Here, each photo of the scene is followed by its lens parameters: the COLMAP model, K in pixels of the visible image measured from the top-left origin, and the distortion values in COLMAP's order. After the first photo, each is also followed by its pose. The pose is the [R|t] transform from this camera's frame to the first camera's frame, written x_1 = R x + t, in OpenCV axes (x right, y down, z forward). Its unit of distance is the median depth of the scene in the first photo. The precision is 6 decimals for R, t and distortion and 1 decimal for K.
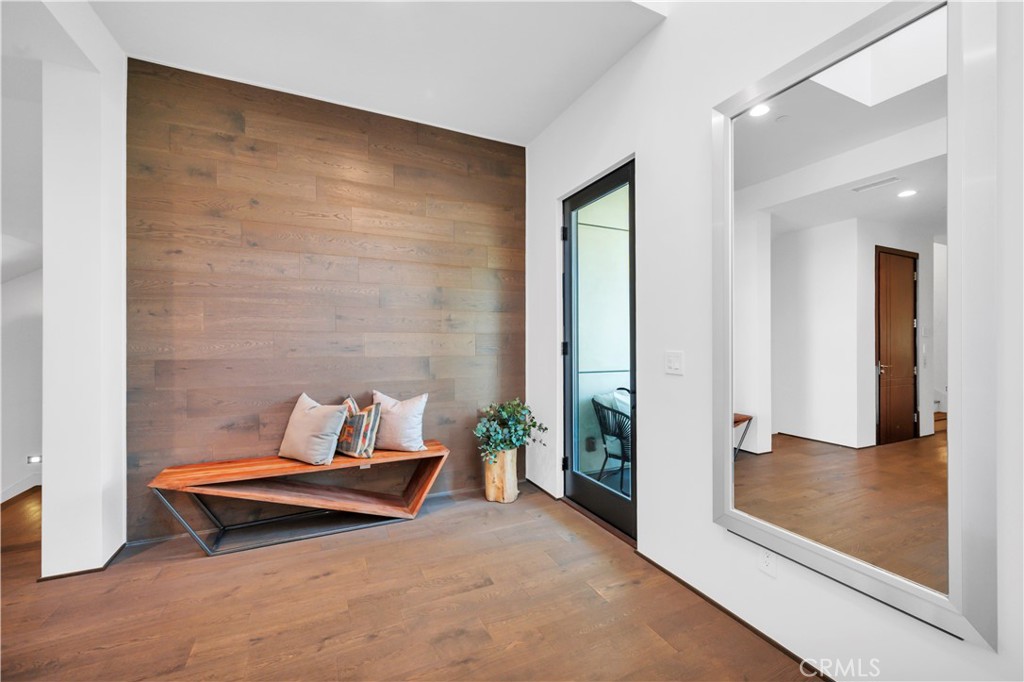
lens RADIAL K [[409.4, 0, 510.1], [0, 409.4, 340.4], [0, 0, 1]] dist [0.007073, -0.000349]
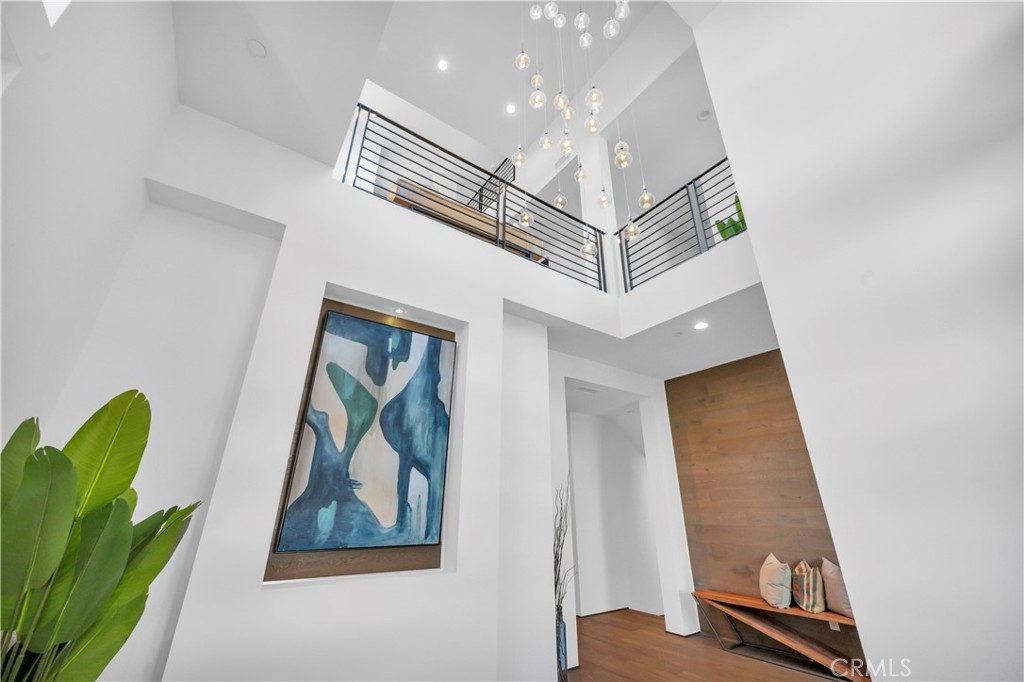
lens RADIAL K [[409.4, 0, 514.1], [0, 409.4, 342.7], [0, 0, 1]] dist [0.007073, -0.000349]
pose [[0.177388, -0.376716, -0.909186, 1.004336], [-0.002709, 0.923647, -0.383236, -0.000061], [0.984137, 0.070444, 0.162823, -0.202700]]
